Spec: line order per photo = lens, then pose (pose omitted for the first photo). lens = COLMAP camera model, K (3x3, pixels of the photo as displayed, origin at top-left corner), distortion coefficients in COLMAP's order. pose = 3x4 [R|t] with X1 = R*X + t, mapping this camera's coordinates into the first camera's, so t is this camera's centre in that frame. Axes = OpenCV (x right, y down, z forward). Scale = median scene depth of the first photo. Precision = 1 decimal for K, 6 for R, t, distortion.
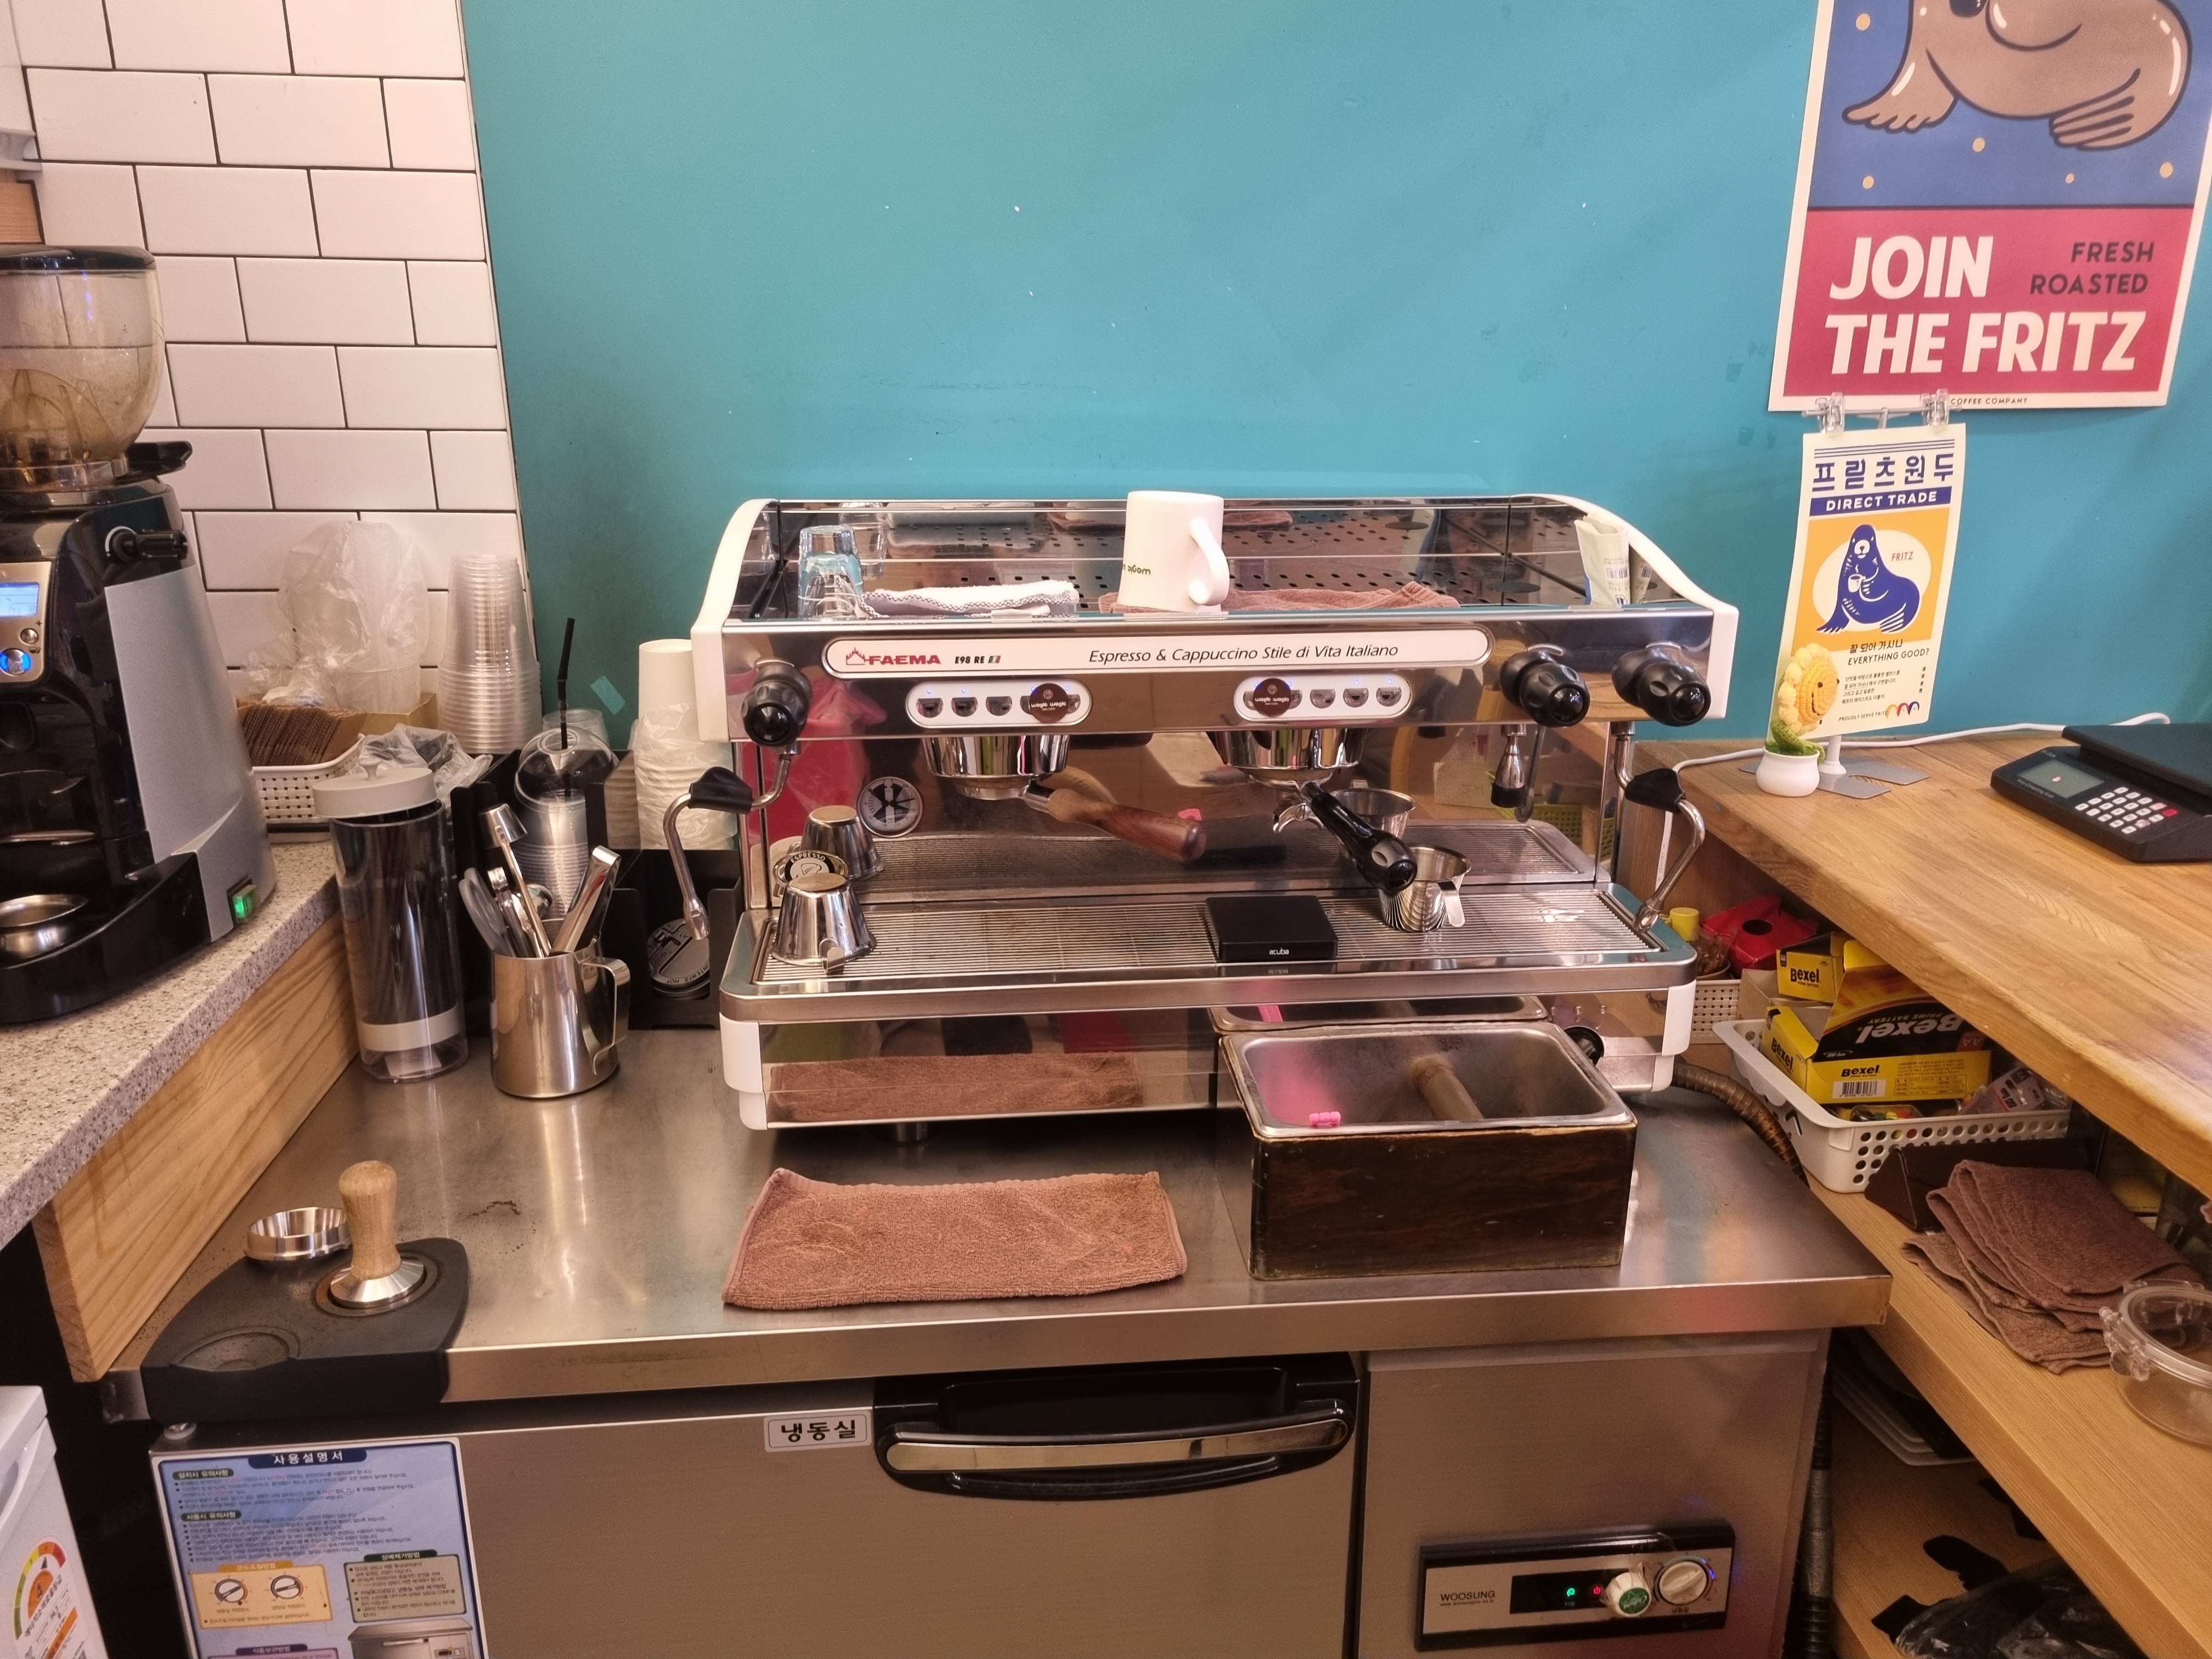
lens RADIAL K [[1660.0, 0, 1103.1], [0, 1660.0, 823.6], [0, 0, 1]] dist [0.043635, -0.025731]
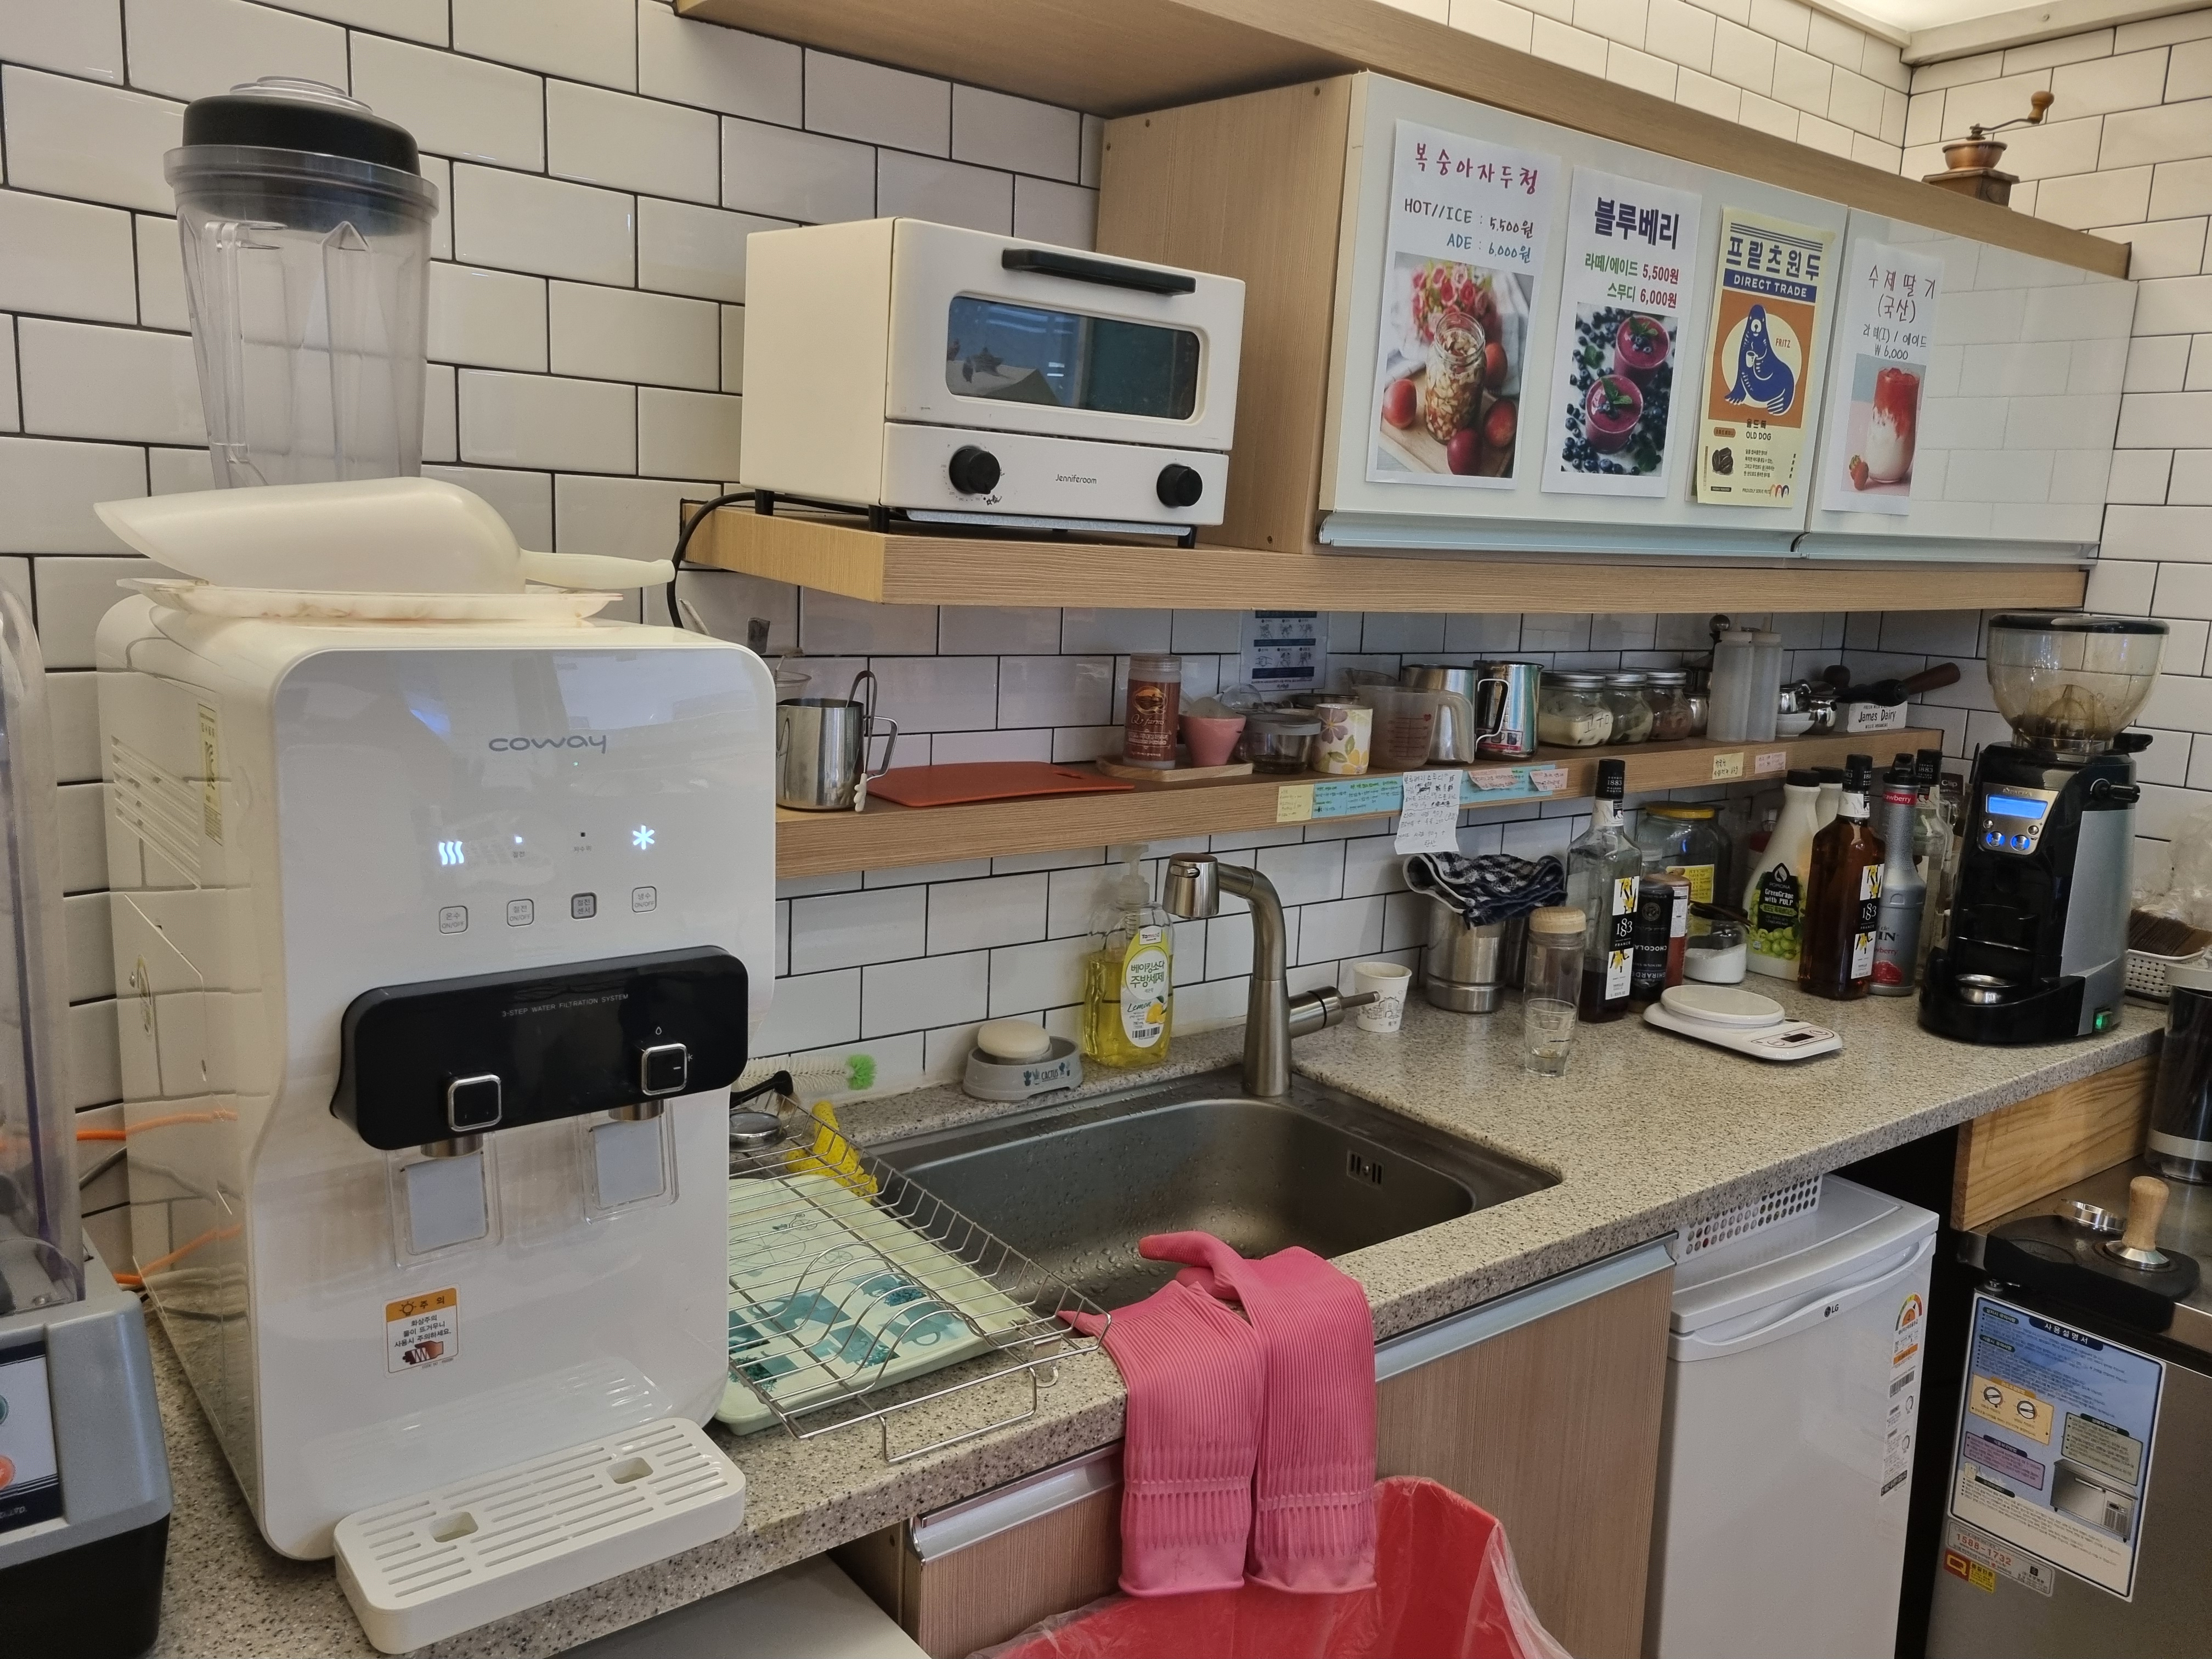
lens RADIAL K [[1660.0, 0, 1105.2], [0, 1660.0, 819.9], [0, 0, 1]] dist [0.043635, -0.025731]
pose [[0.542717, 0.158500, -0.824825, 0.269694], [-0.300523, 0.953665, -0.014480, 0.188190], [0.784311, 0.255737, 0.565203, -0.727200]]
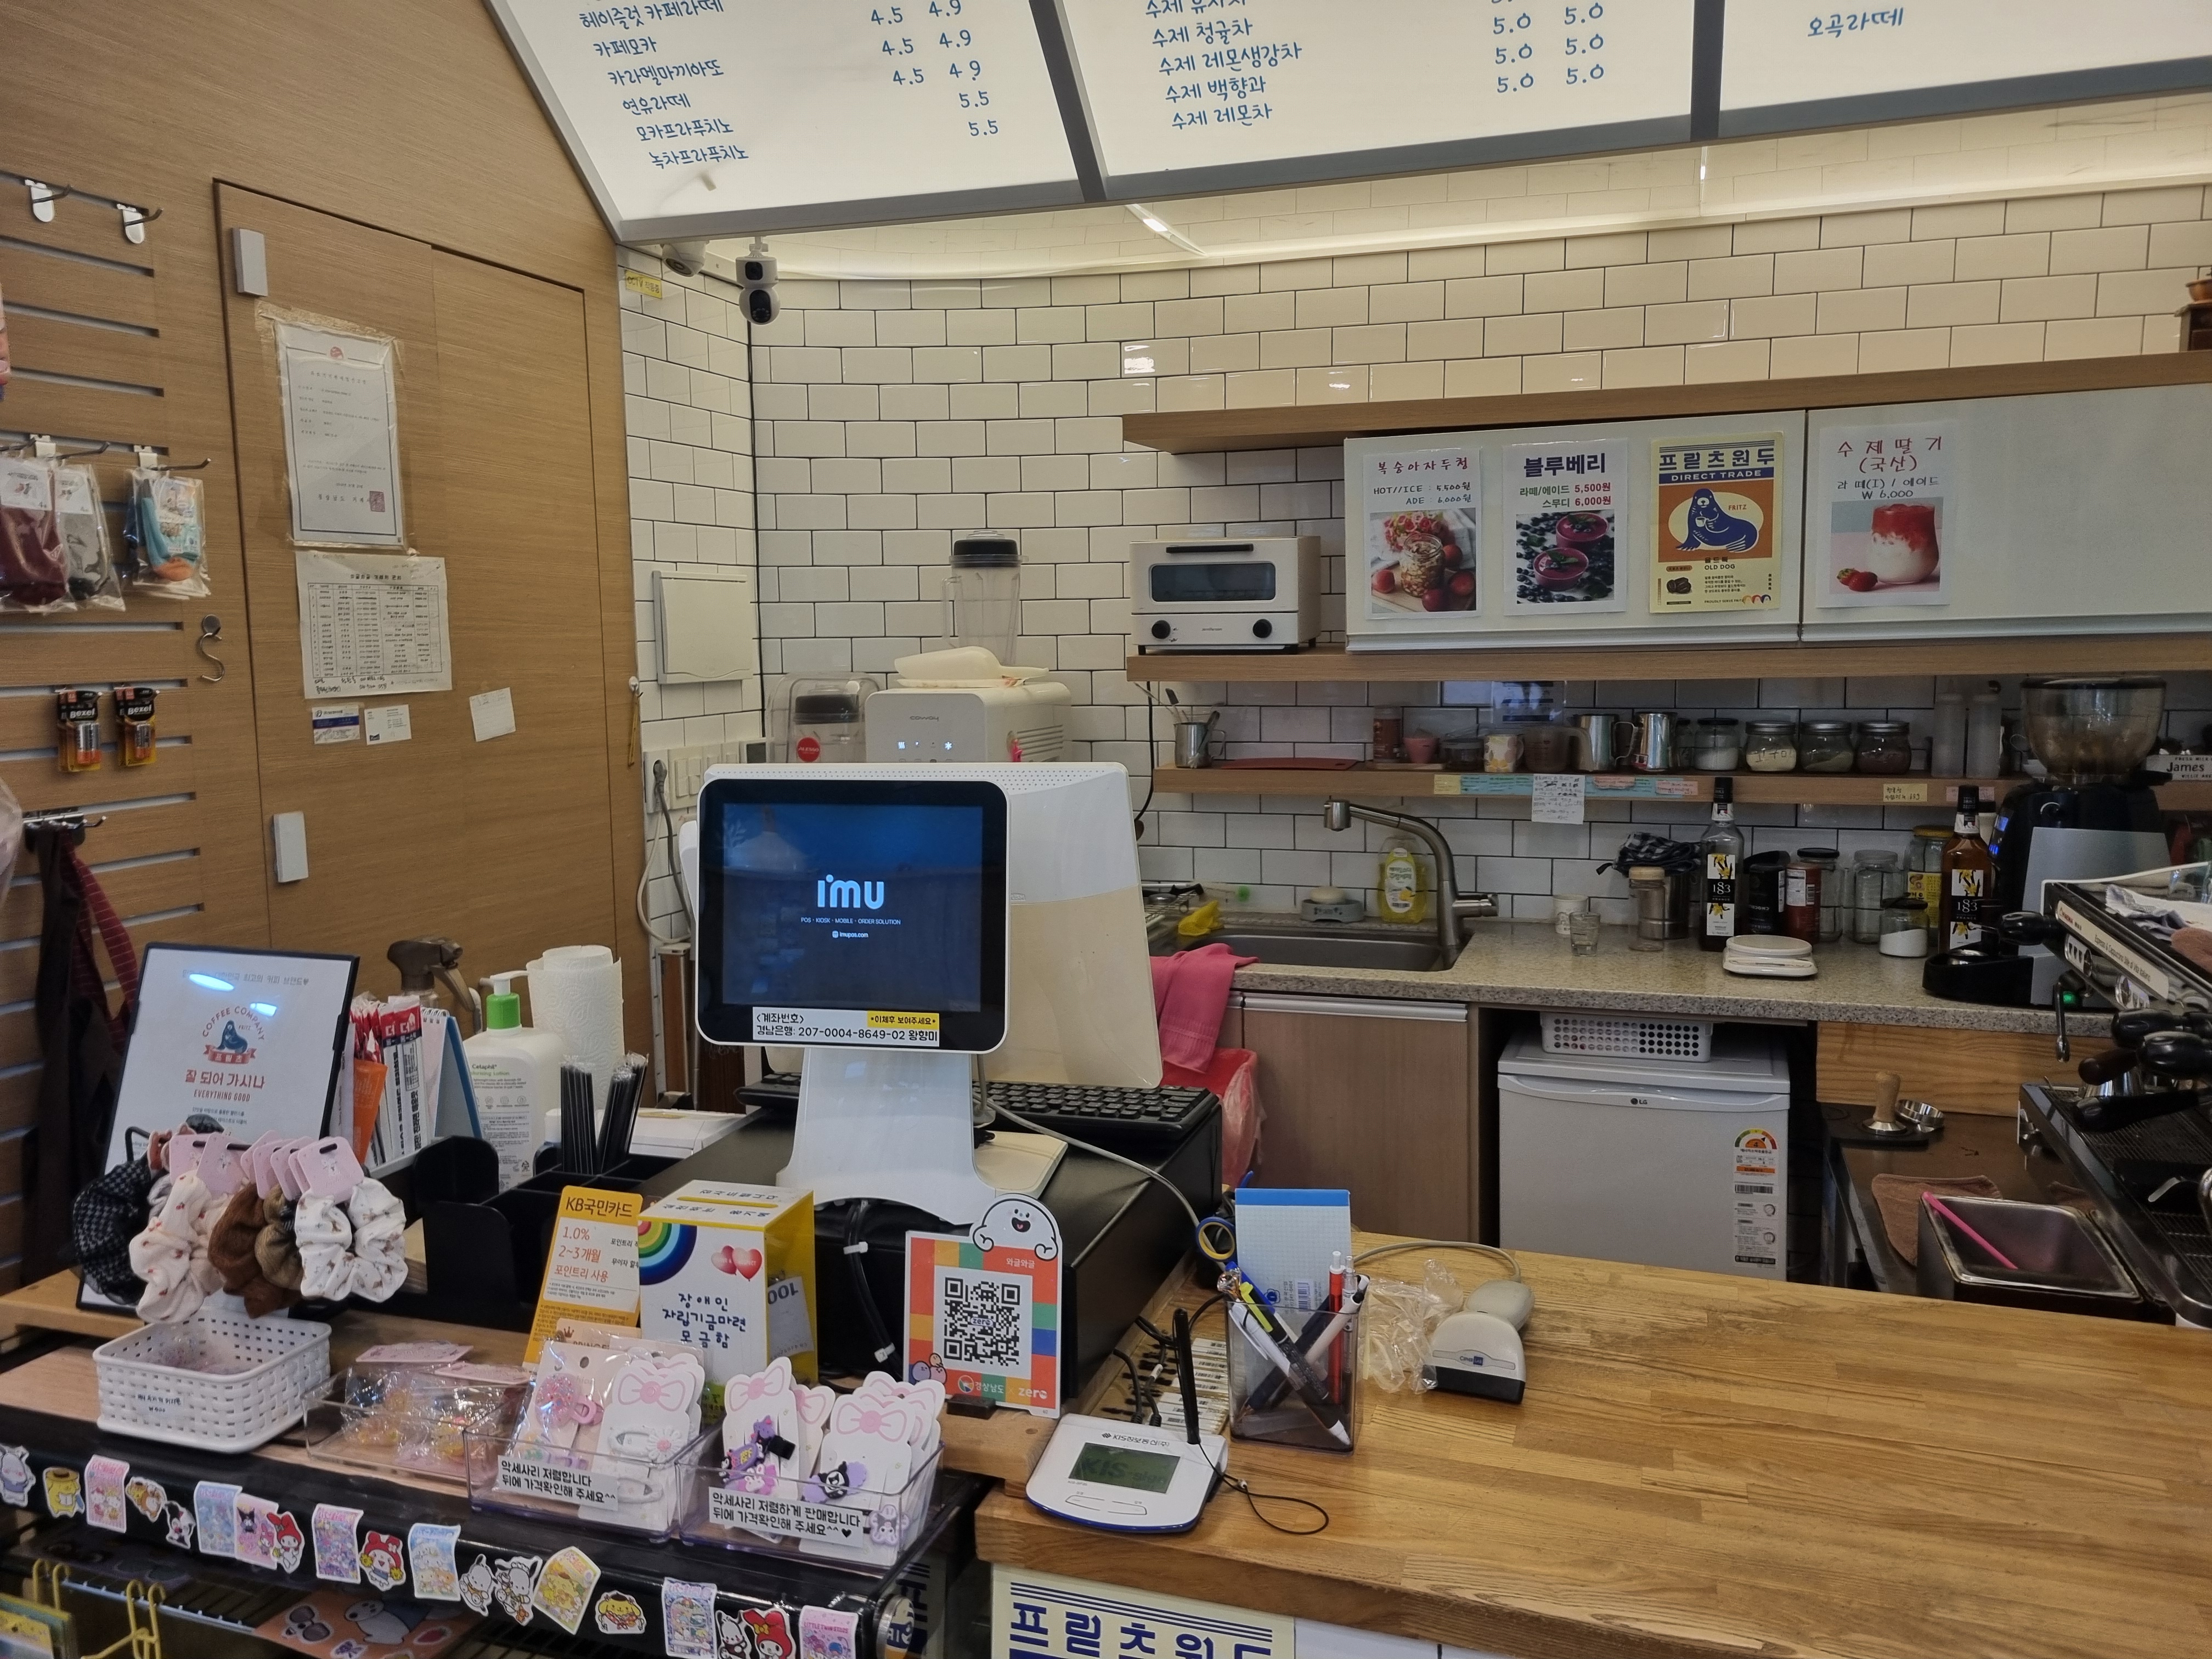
lens RADIAL K [[1660.0, 0, 1101.4], [0, 1660.0, 824.7], [0, 0, 1]] dist [0.043635, -0.025731]
pose [[-0.400877, 0.115354, -0.908841, 1.866488], [-0.273333, 0.931799, 0.238831, -0.331672], [0.874407, 0.344158, -0.342006, 0.683138]]
